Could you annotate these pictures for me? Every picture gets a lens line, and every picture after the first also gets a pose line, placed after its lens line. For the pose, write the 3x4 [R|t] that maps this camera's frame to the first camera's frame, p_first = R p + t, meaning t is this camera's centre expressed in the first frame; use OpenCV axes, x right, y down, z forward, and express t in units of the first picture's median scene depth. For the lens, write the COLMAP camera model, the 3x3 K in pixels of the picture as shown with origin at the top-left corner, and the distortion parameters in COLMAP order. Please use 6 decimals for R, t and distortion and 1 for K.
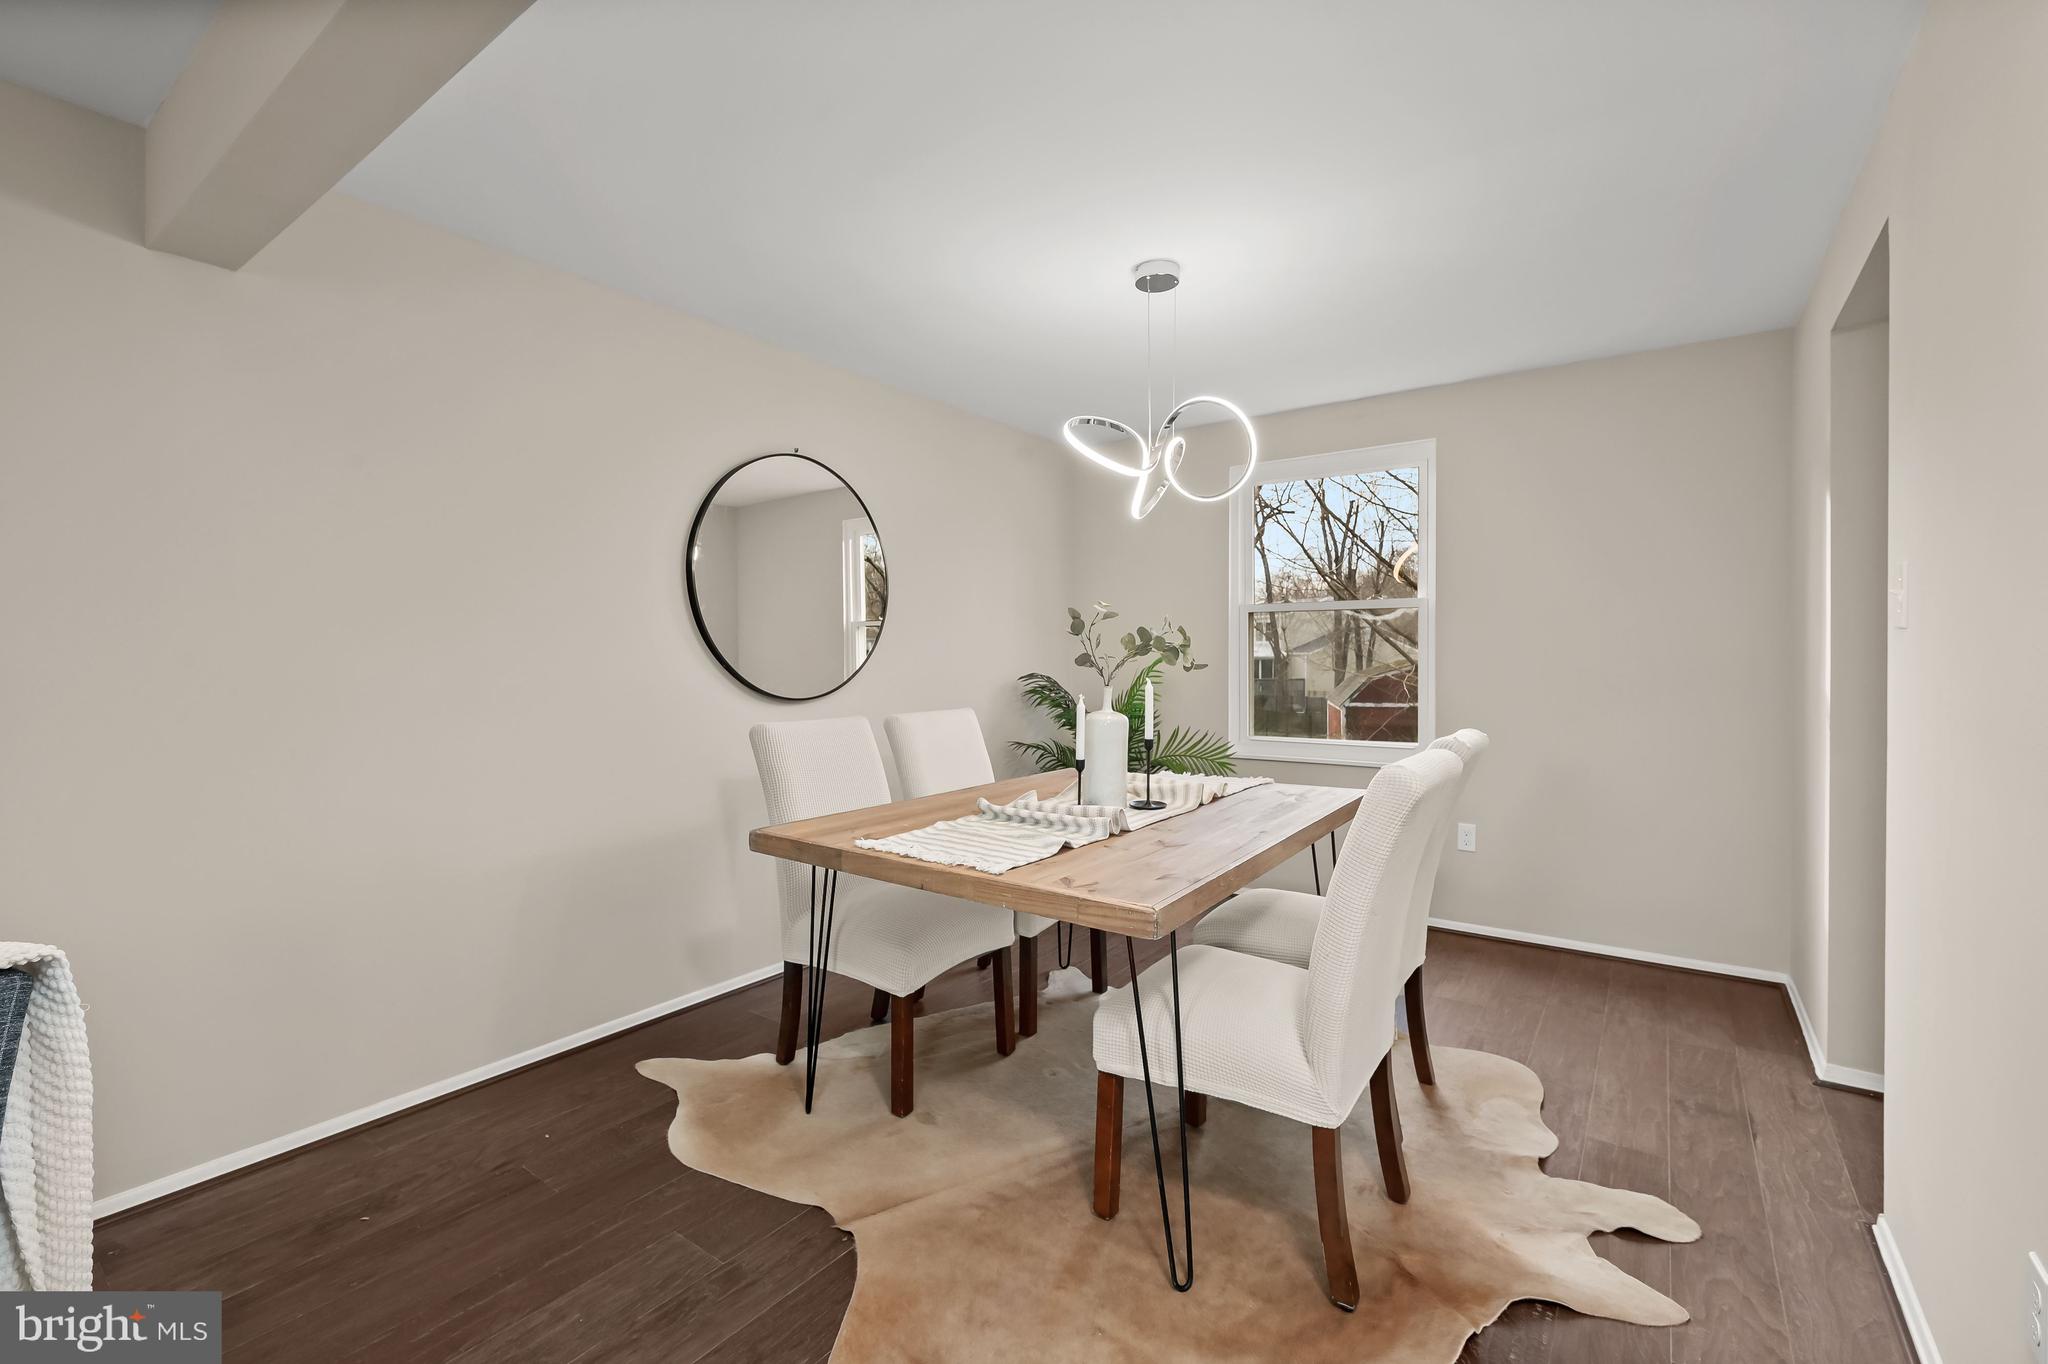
lens RADIAL K [[886.9, 0, 1032.4], [0, 886.9, 652.5], [0, 0, 1]] dist [0.002081, 0.000226]
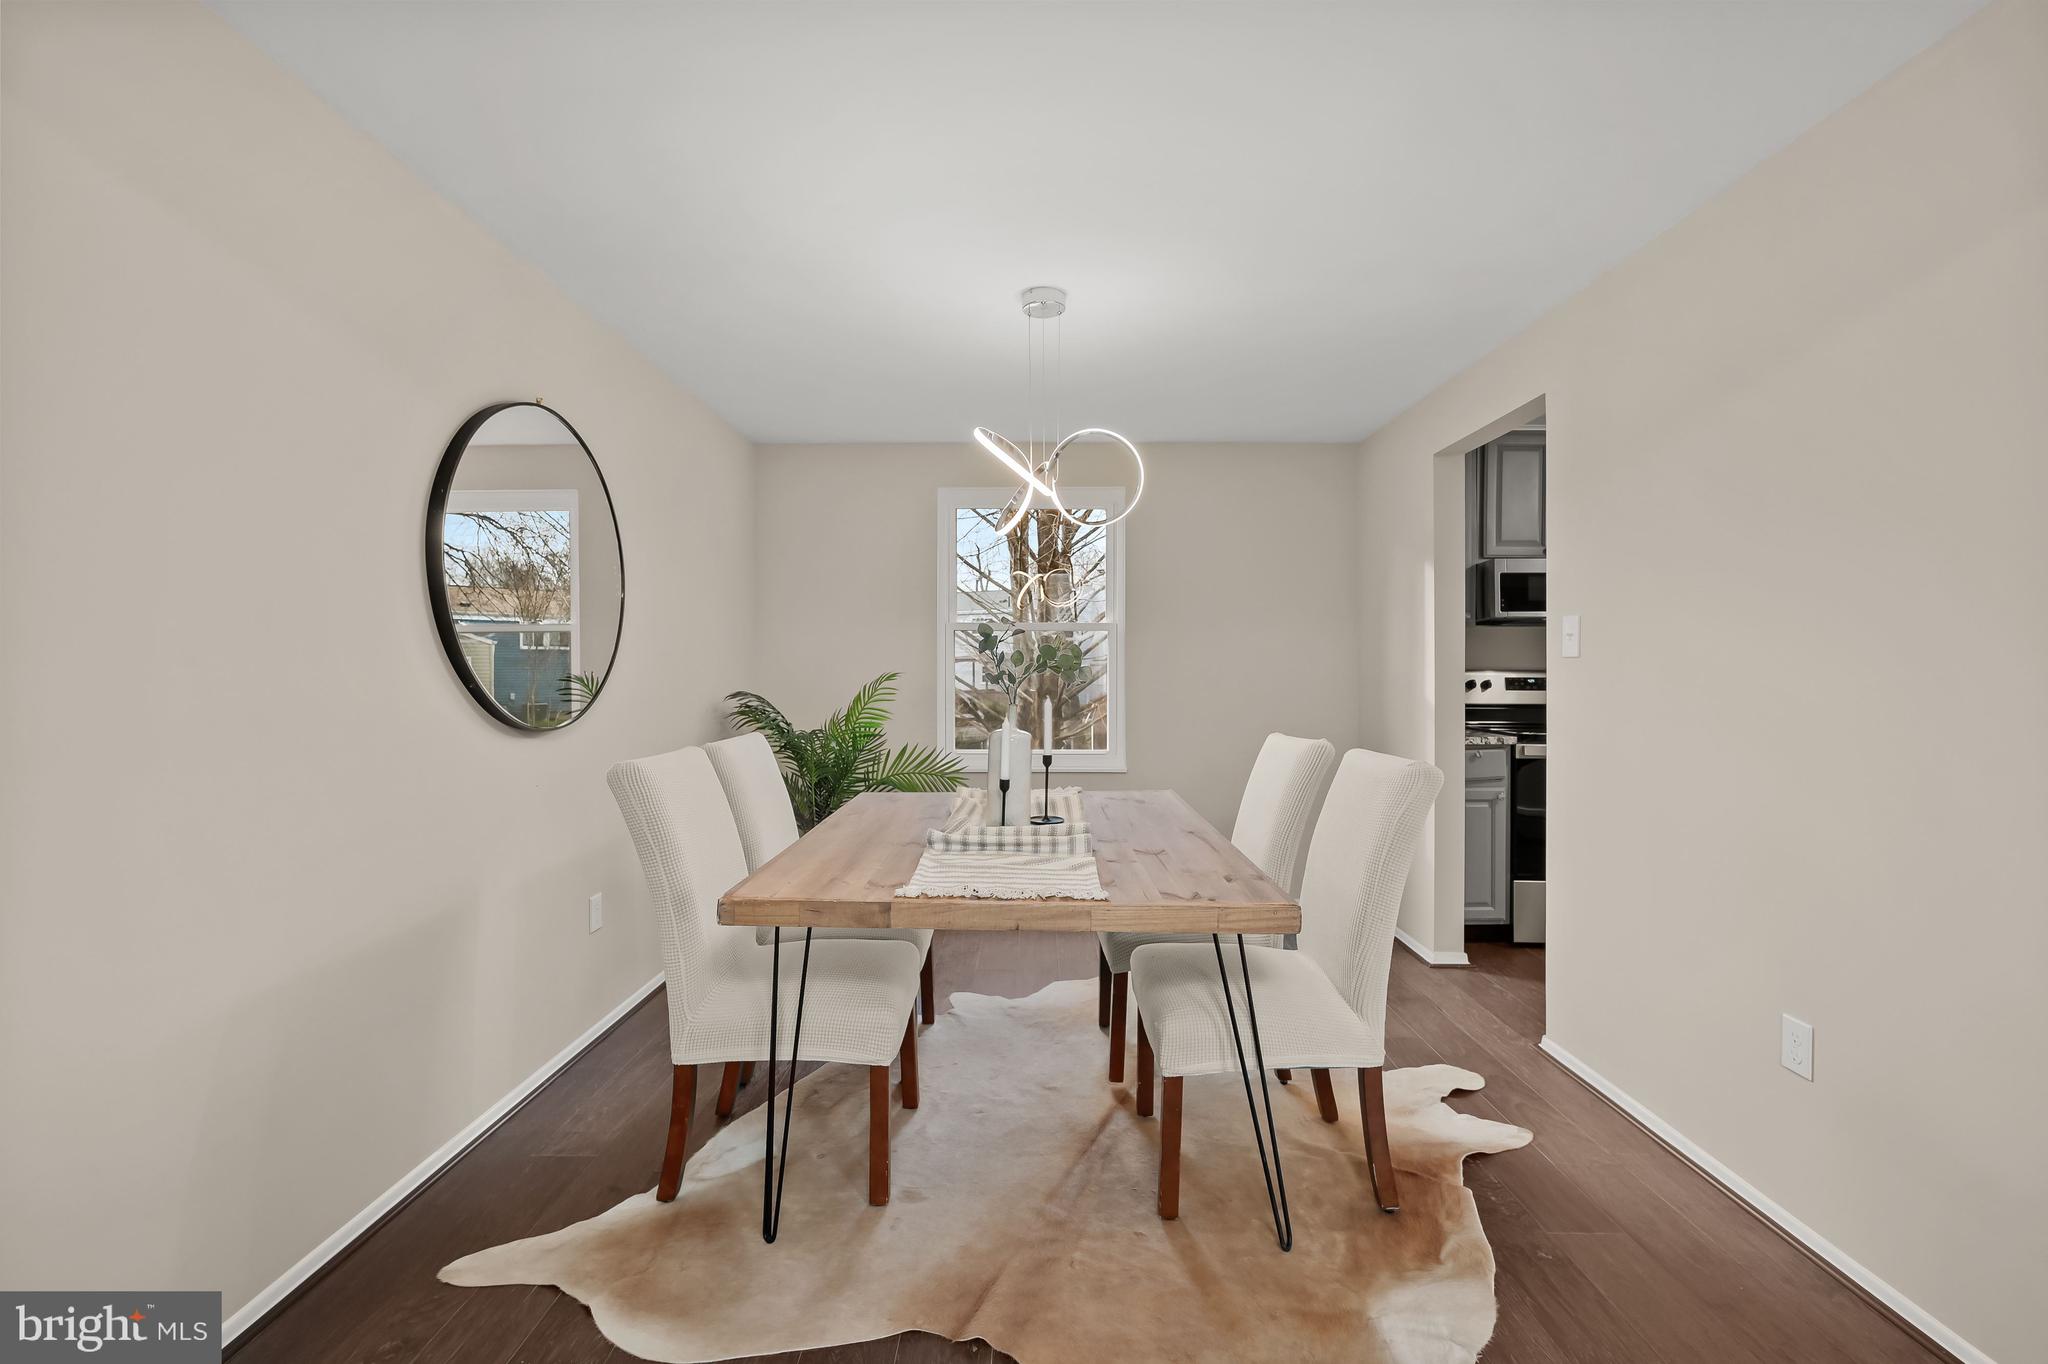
lens RADIAL K [[897.7, 0, 1022.2], [0, 897.7, 660.0], [0, 0, 1]] dist [-0.002119, 0.000096]
pose [[0.813075, 0.008994, 0.582090, -0.489473], [-0.004235, 0.999946, -0.009535, -0.000737], [-0.582144, 0.005288, 0.813069, 0.183583]]
